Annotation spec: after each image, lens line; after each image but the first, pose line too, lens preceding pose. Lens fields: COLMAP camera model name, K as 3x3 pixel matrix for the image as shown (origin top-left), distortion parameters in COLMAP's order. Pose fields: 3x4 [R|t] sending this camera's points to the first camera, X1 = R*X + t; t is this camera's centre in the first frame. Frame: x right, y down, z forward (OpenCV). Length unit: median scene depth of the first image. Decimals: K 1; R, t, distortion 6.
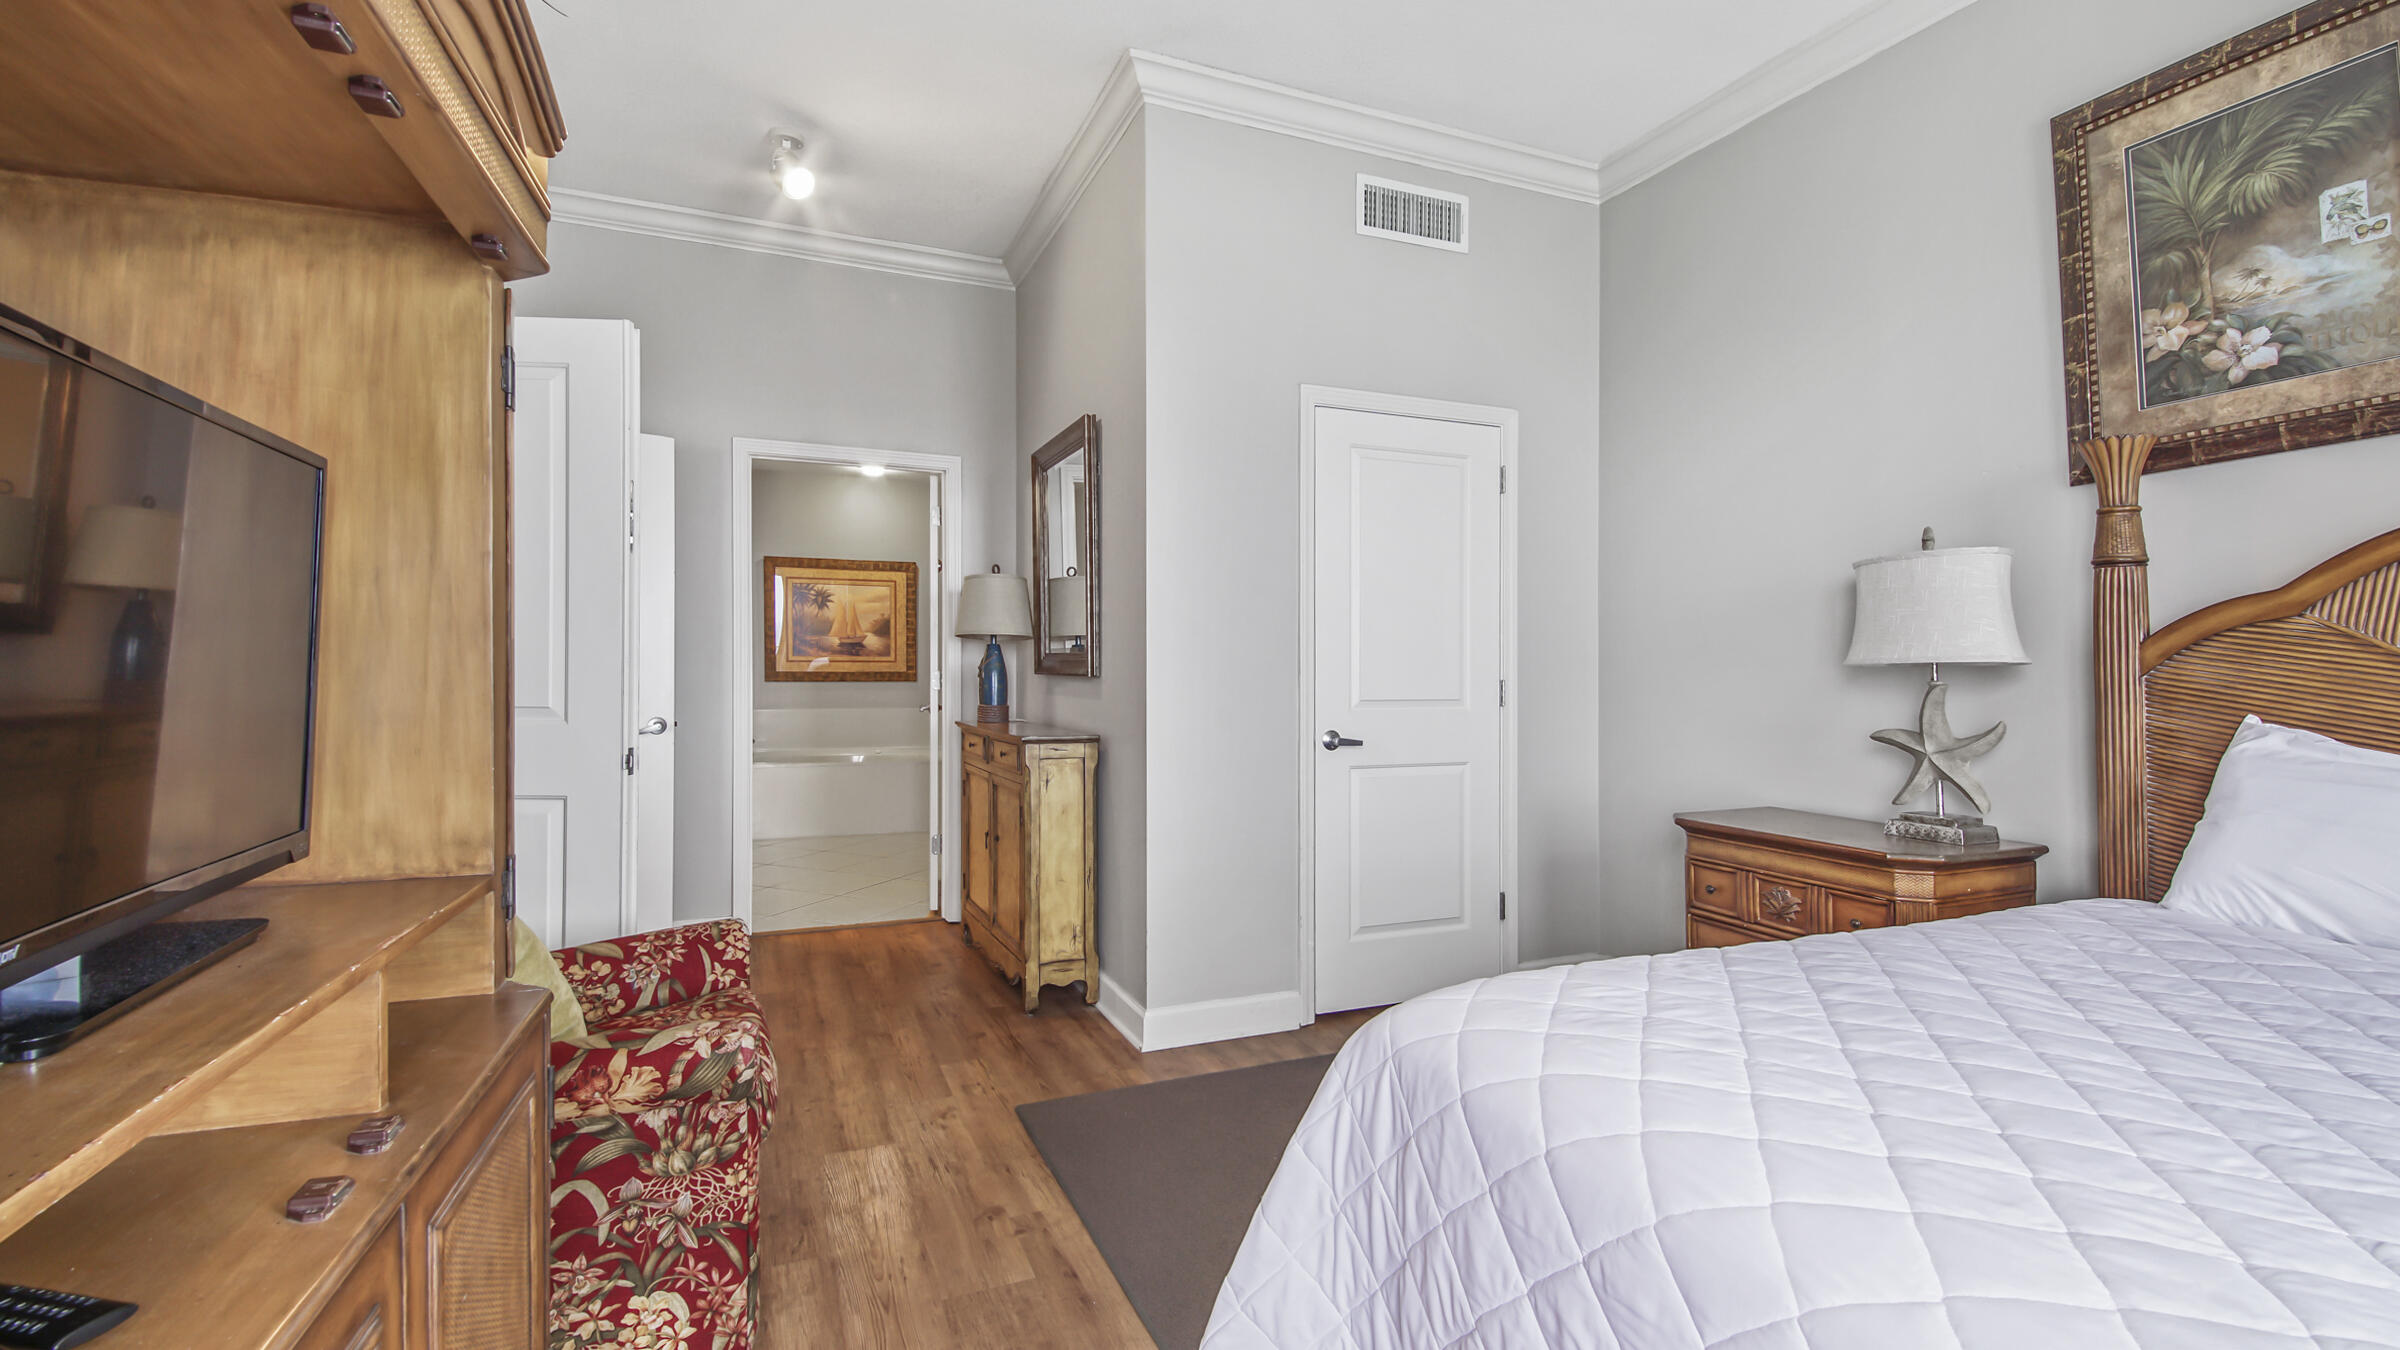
lens RADIAL K [[1065.2, 0, 1200.0], [0, 1065.2, 675.0], [0, 0, 1]] dist [0.002082, 0.000170]
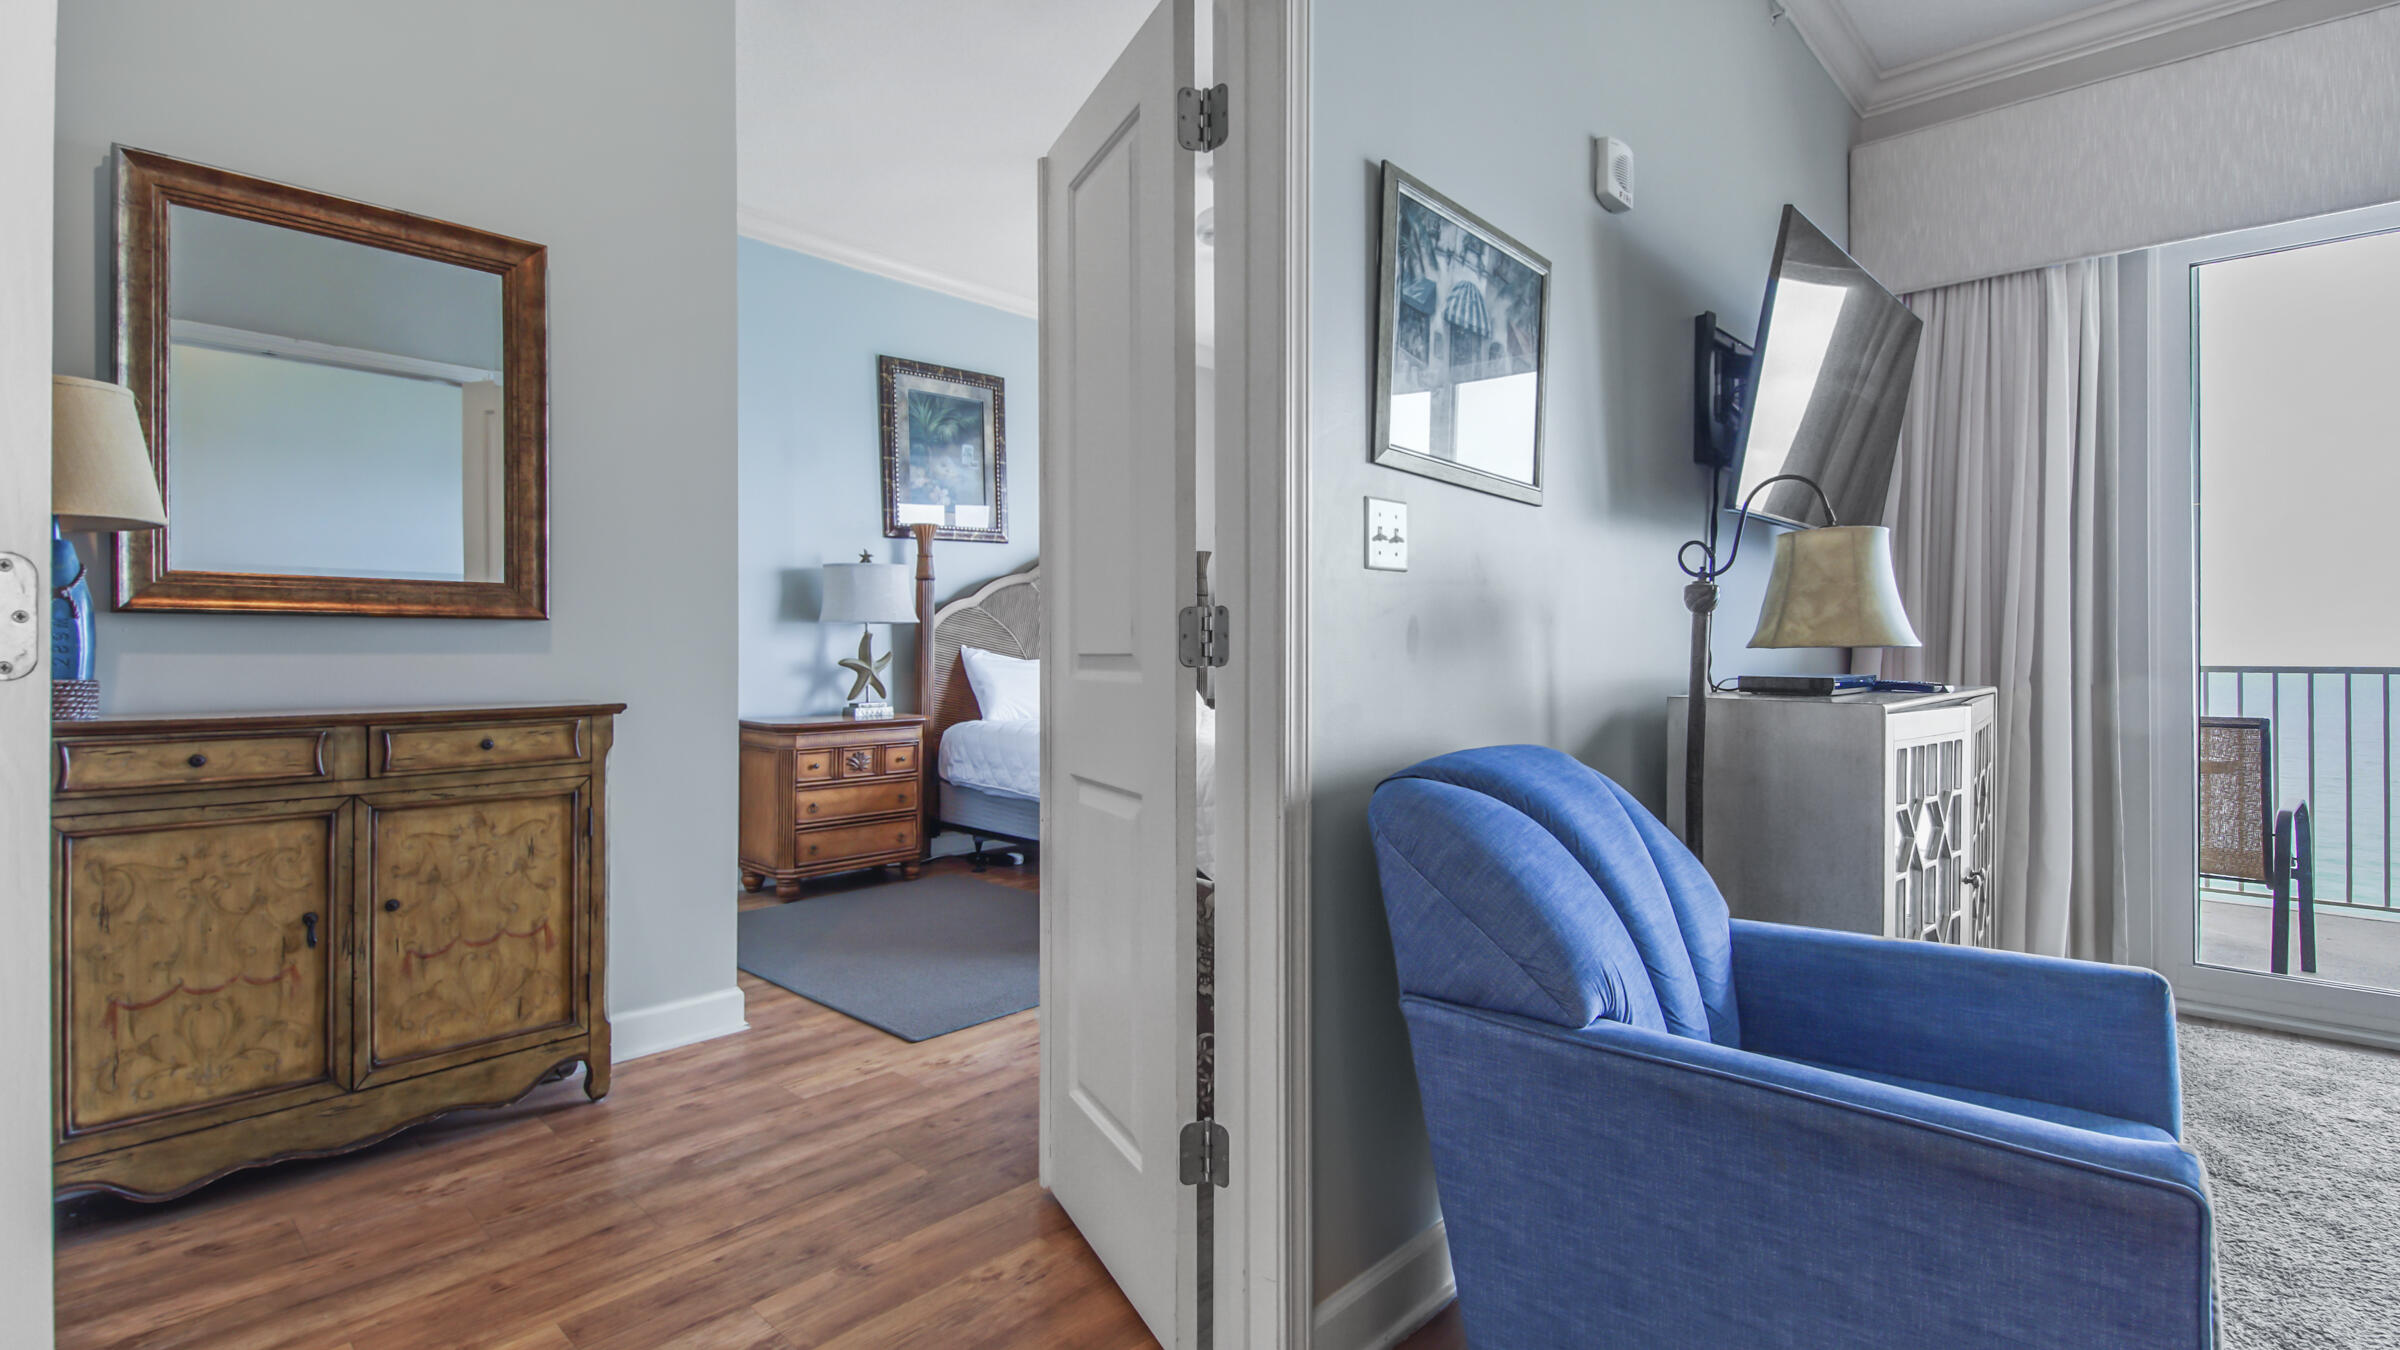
lens RADIAL K [[1065.2, 0, 1200.0], [0, 1065.2, 675.0], [0, 0, 1]] dist [0.002082, 0.000170]
pose [[-0.391163, -0.028927, 0.919867, -1.379151], [0.006545, 0.999393, 0.034211, 0.022582], [-0.920298, 0.019403, -0.390736, 1.296127]]
